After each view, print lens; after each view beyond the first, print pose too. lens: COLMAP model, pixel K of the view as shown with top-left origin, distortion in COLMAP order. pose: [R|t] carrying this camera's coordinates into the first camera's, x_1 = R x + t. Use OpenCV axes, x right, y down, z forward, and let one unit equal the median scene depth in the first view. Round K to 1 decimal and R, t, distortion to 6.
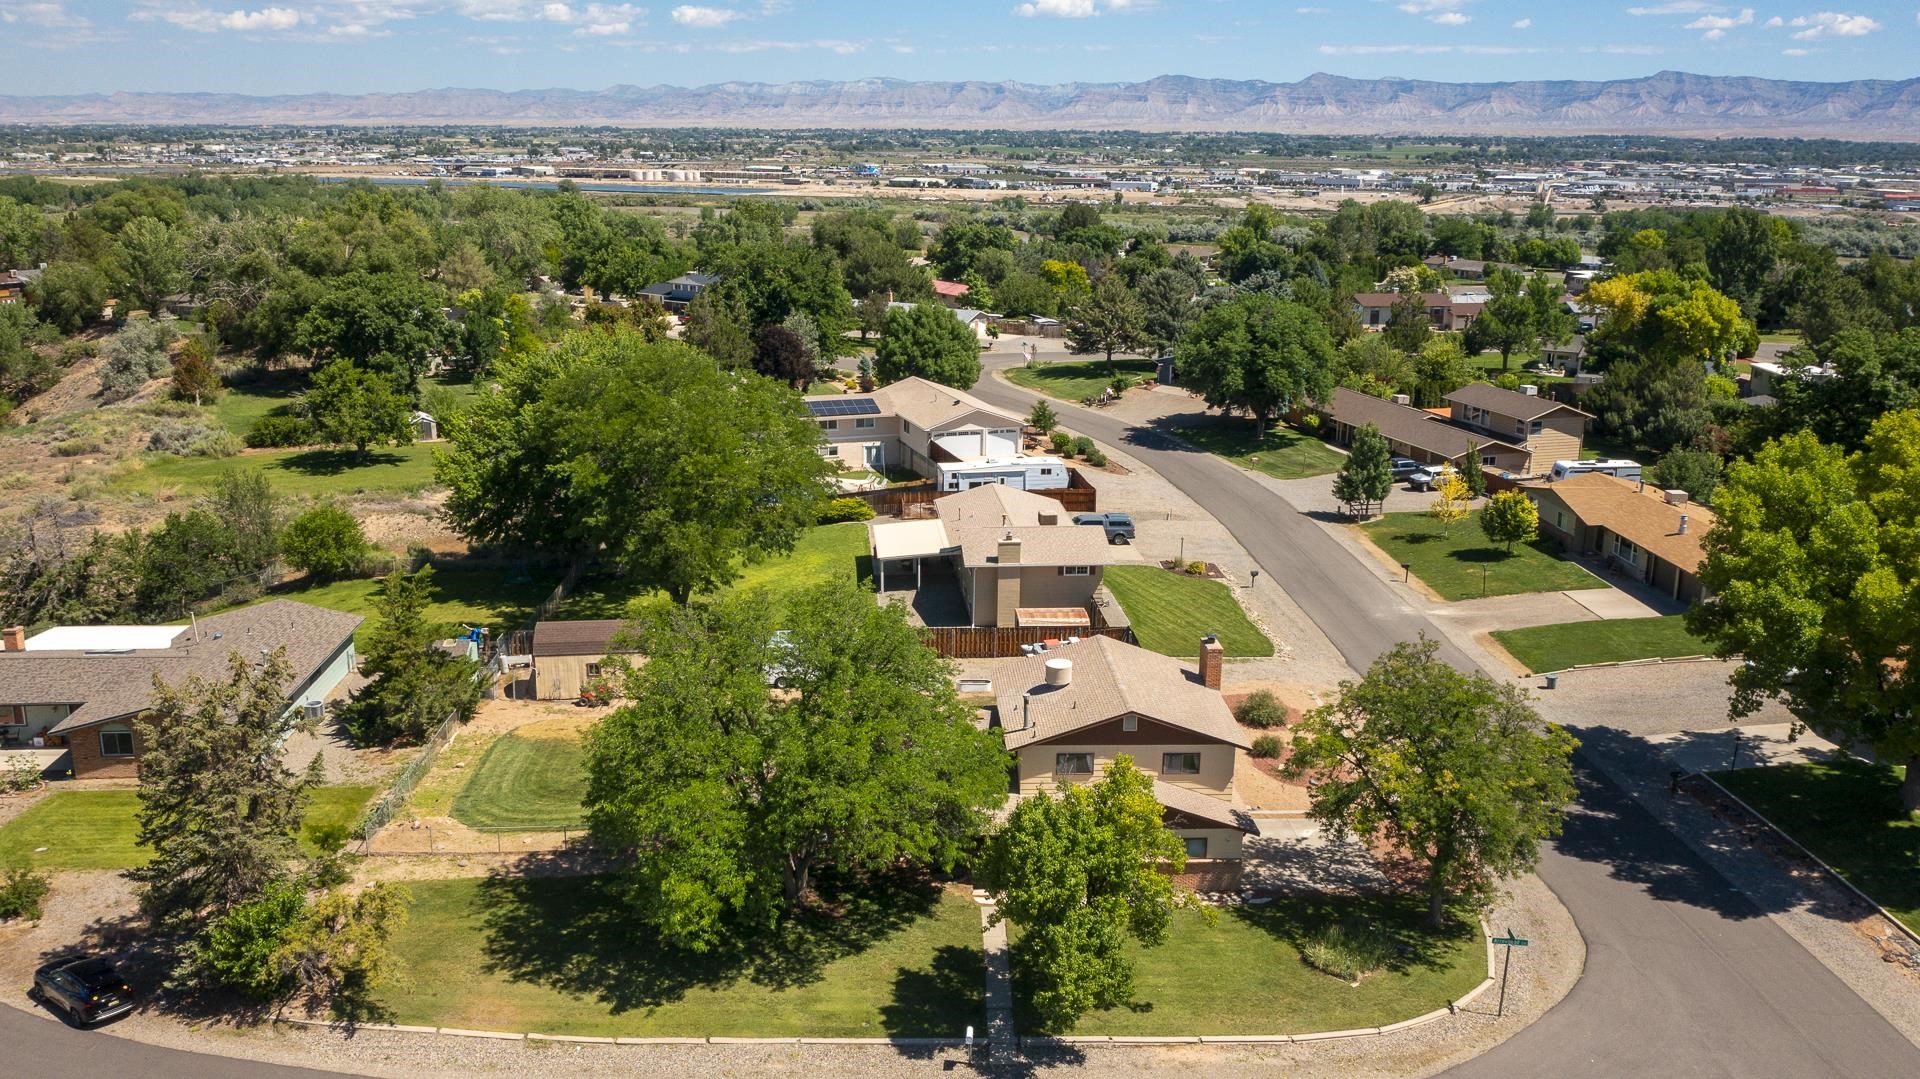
lens RADIAL K [[1522.6, 0, 959.7], [0, 1522.6, 519.0], [0, 0, 1]] dist [-0.017617, 0.001662]
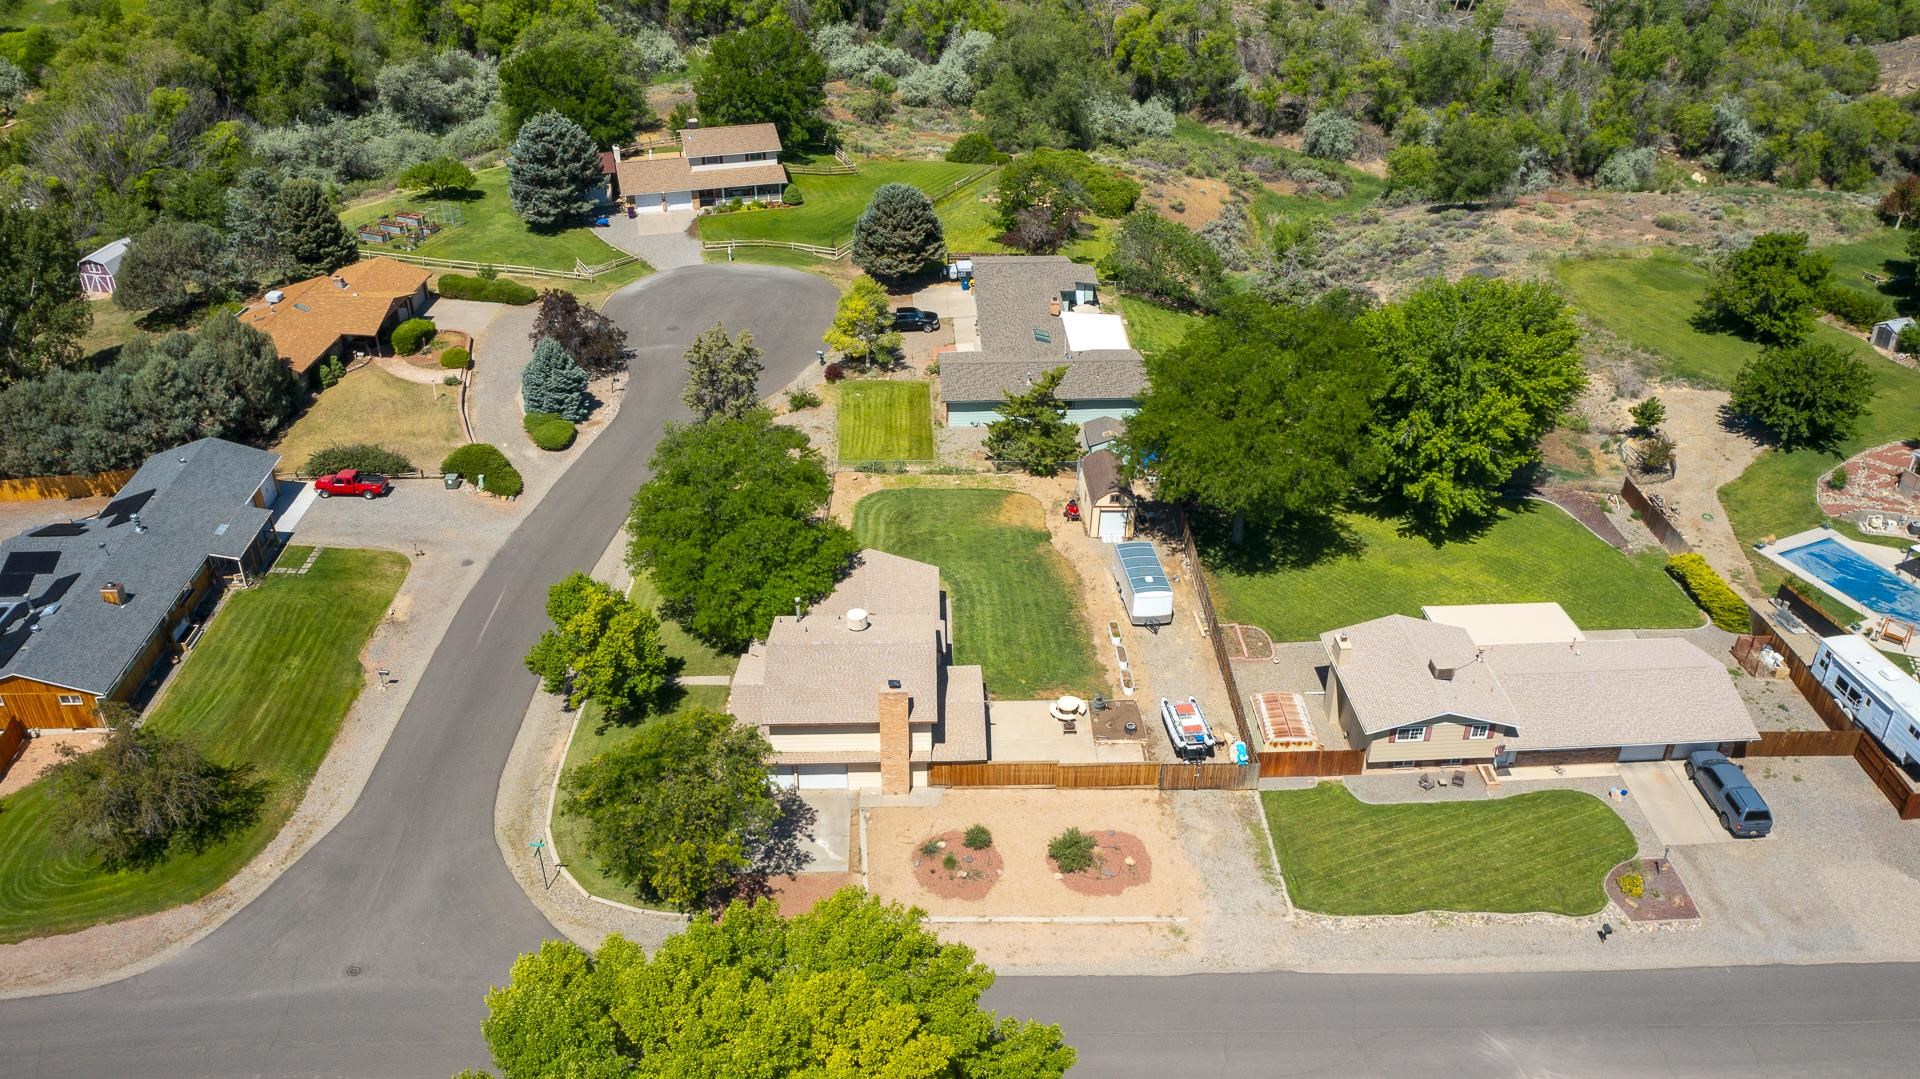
lens RADIAL K [[1527.3, 0, 967.3], [0, 1527.3, 534.5], [0, 0, 1]] dist [-0.009969, -0.006792]
pose [[-0.030550, 0.516847, -0.855532, 0.546482], [-0.251878, 0.824329, 0.506991, -0.311966], [0.967277, 0.230978, 0.105000, 0.437622]]
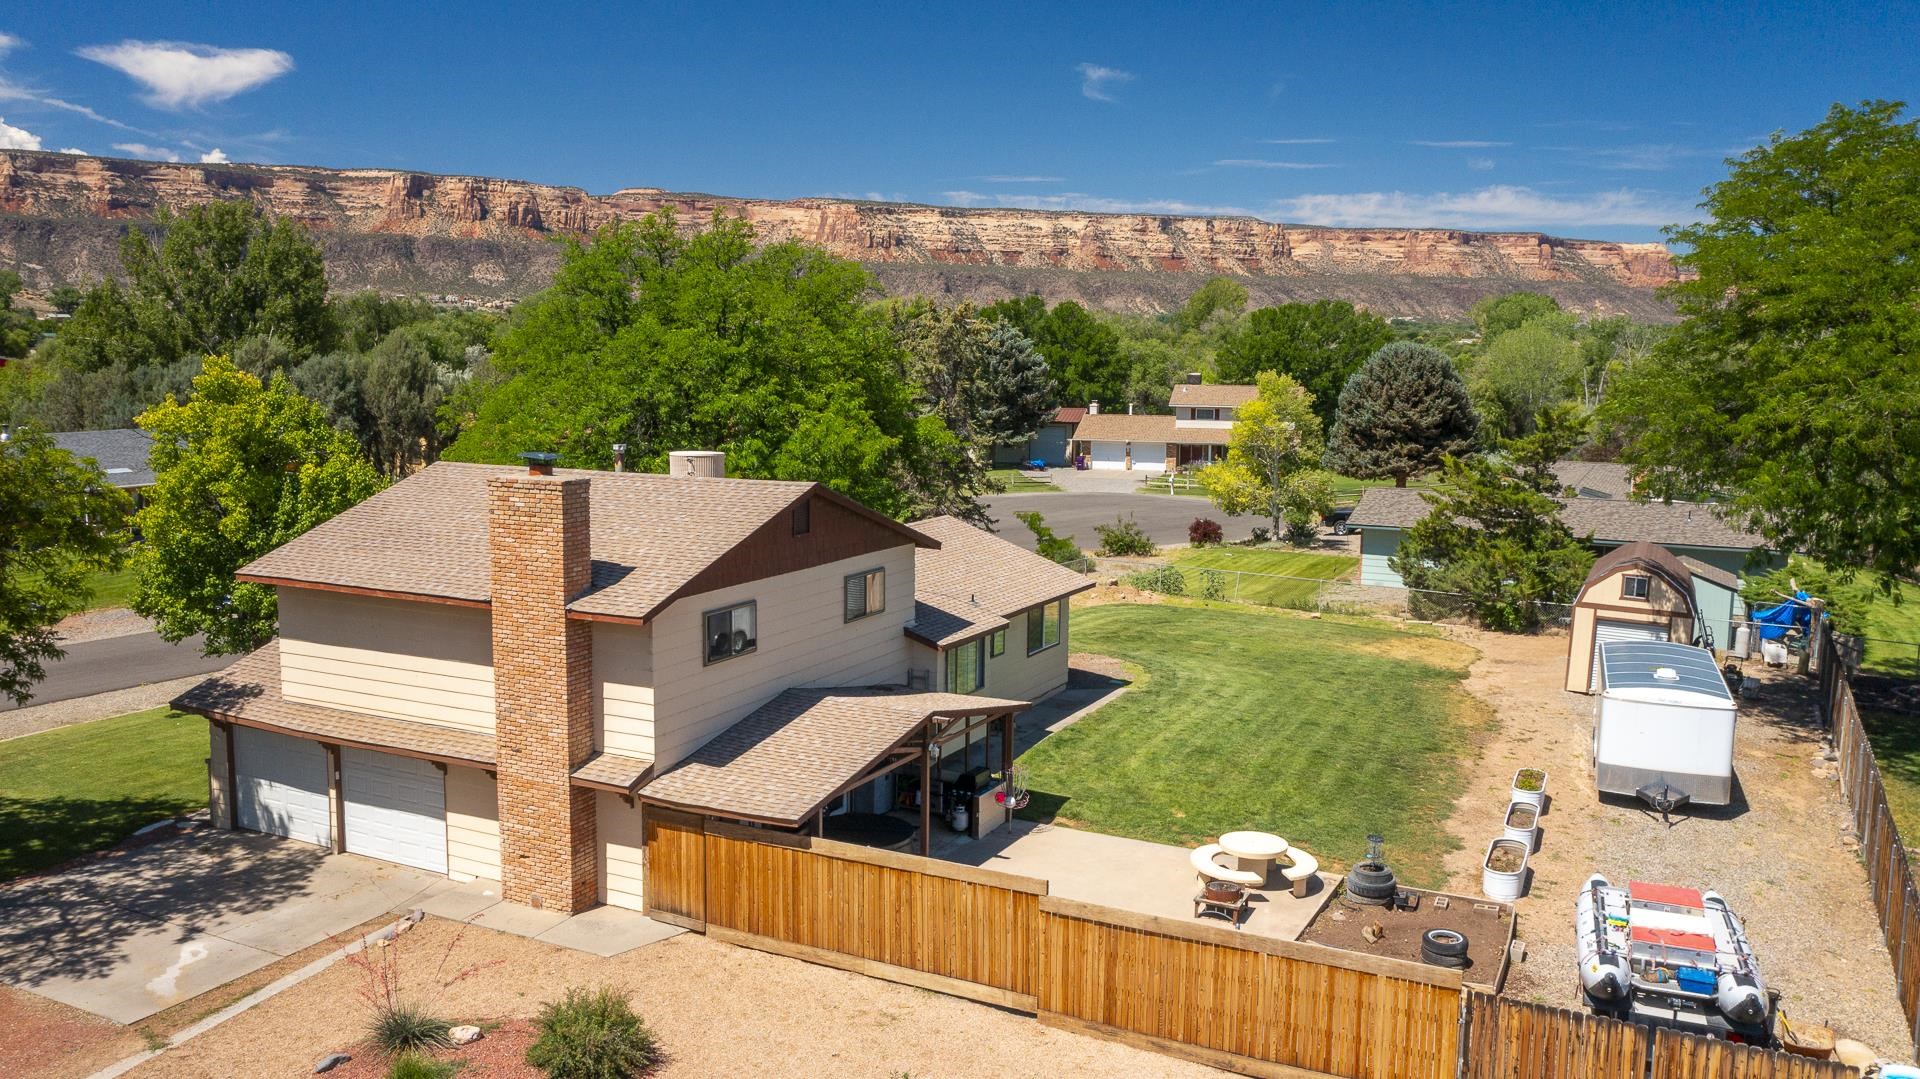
lens RADIAL K [[1522.2, 0, 960.0], [0, 1522.2, 539.5], [0, 0, 1]] dist [-0.009072, 0.009685]
pose [[-0.506703, 0.098365, -0.856491, 0.206804], [-0.229411, 0.942266, 0.243937, -0.008988], [0.831037, 0.320092, -0.454883, 0.608534]]
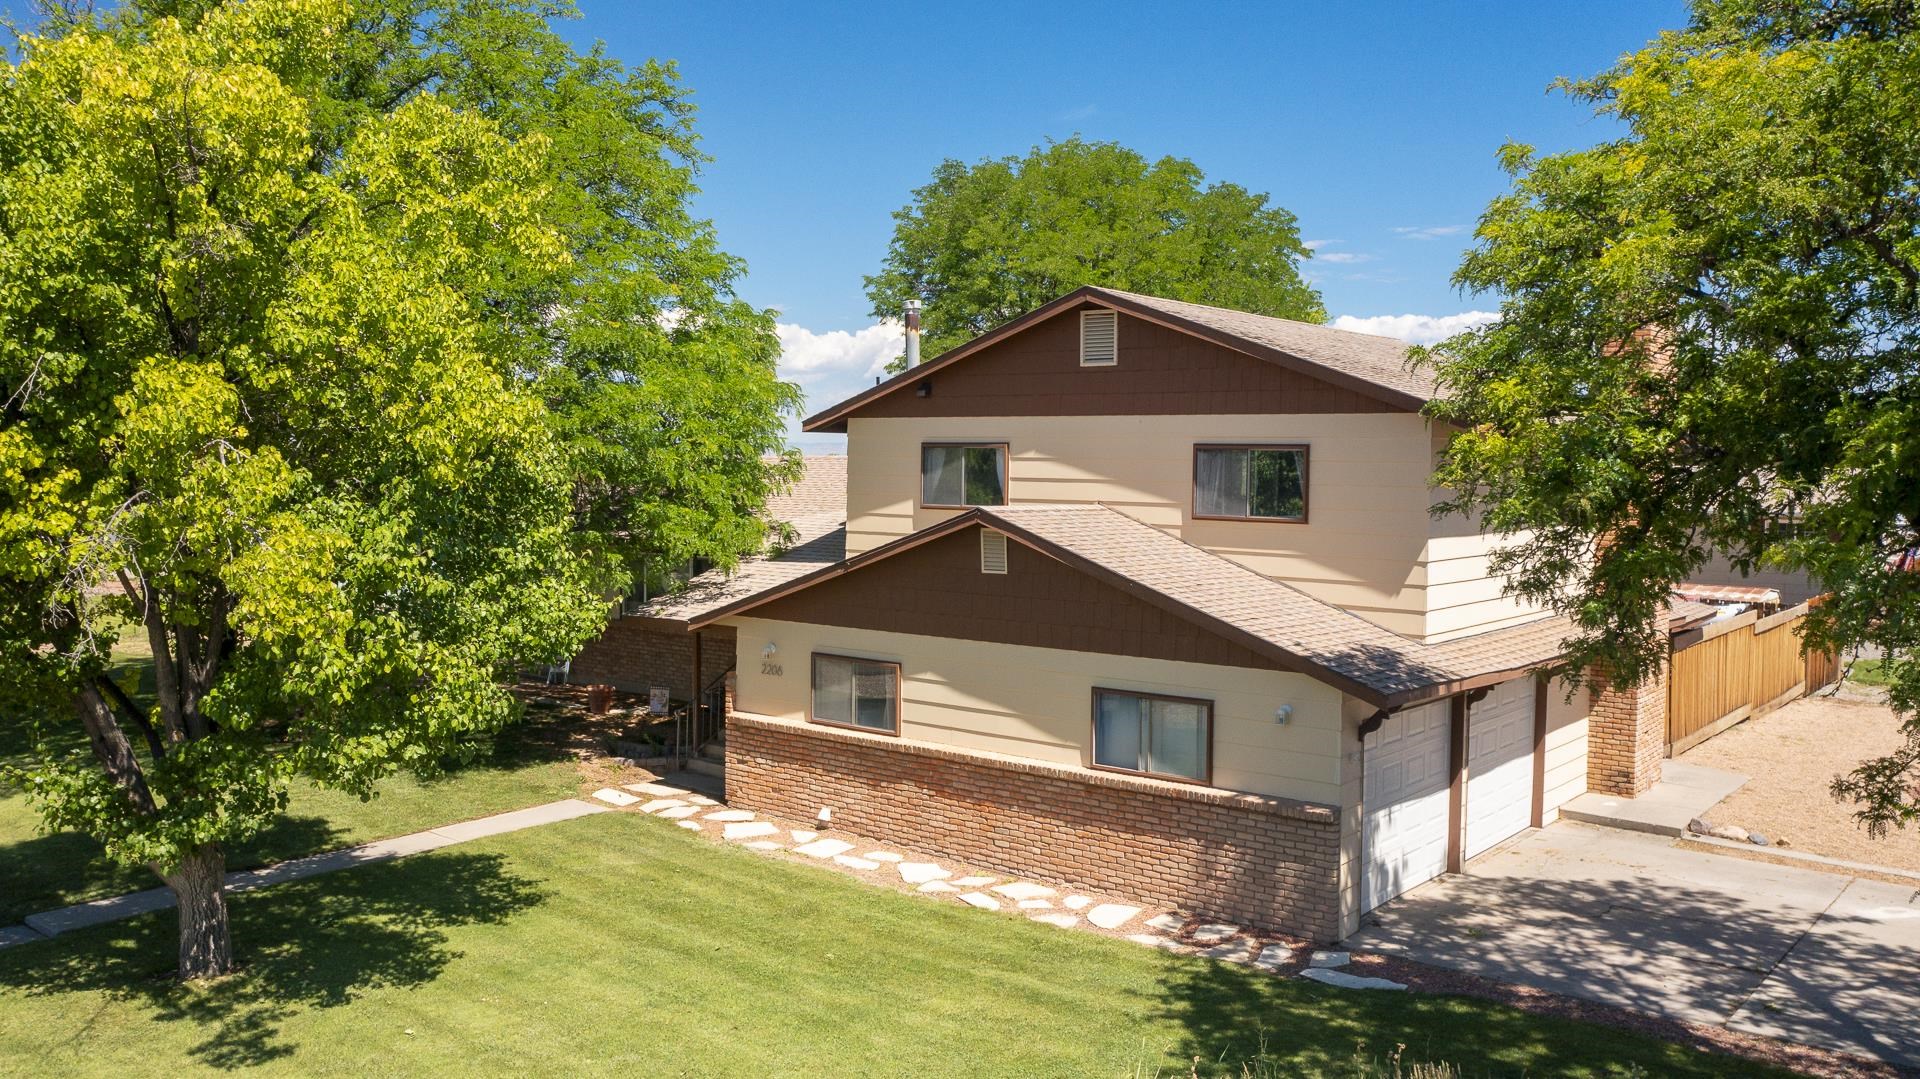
lens RADIAL K [[1527.3, 0, 967.3], [0, 1527.3, 534.5], [0, 0, 1]] dist [-0.009969, -0.006792]
pose [[0.746450, 0.027994, -0.664852, 0.131887], [-0.169433, 0.974181, -0.149209, 0.098209], [0.643509, 0.224025, 0.731921, 0.332316]]
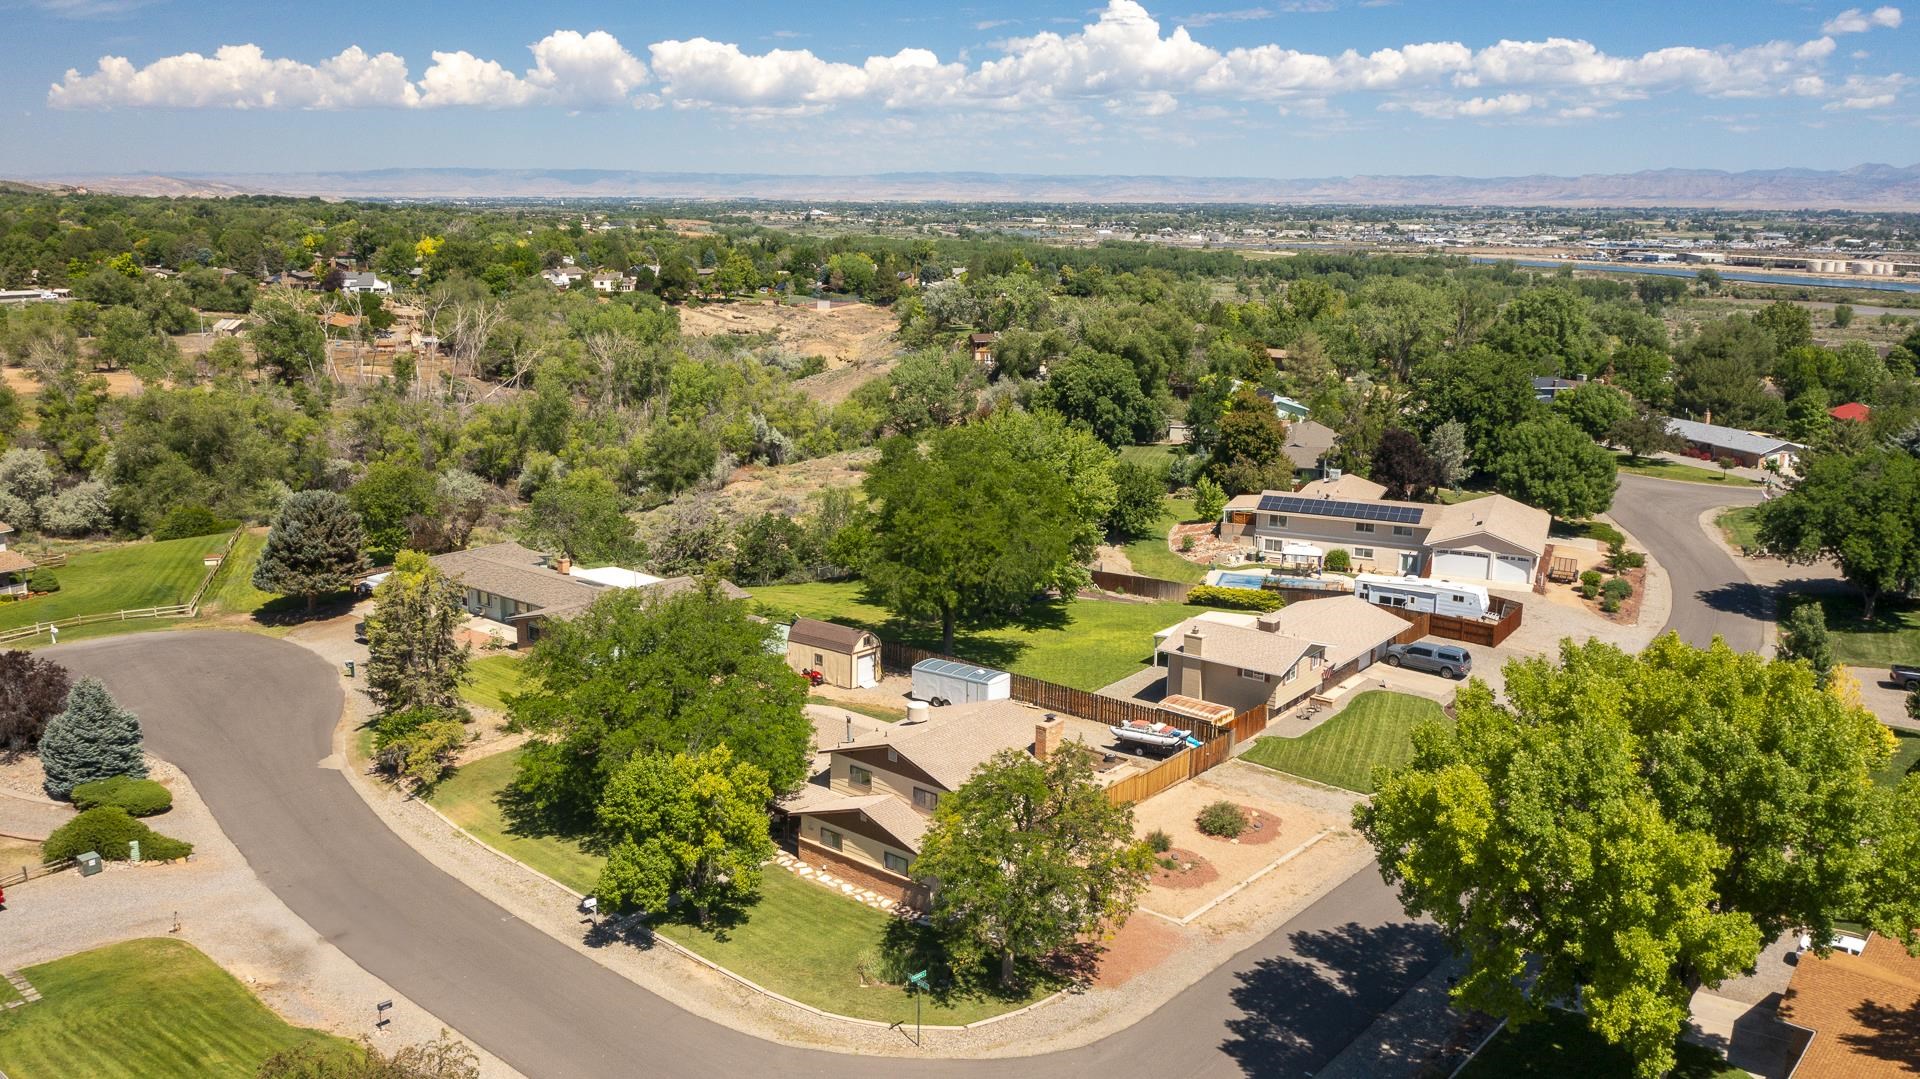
lens RADIAL K [[1527.3, 0, 967.3], [0, 1527.3, 534.5], [0, 0, 1]] dist [-0.009969, -0.006792]
pose [[0.734333, 0.144265, -0.663282, 0.418808], [-0.171402, 0.984898, 0.024455, -0.036865], [0.656793, 0.095730, 0.747970, 0.039241]]
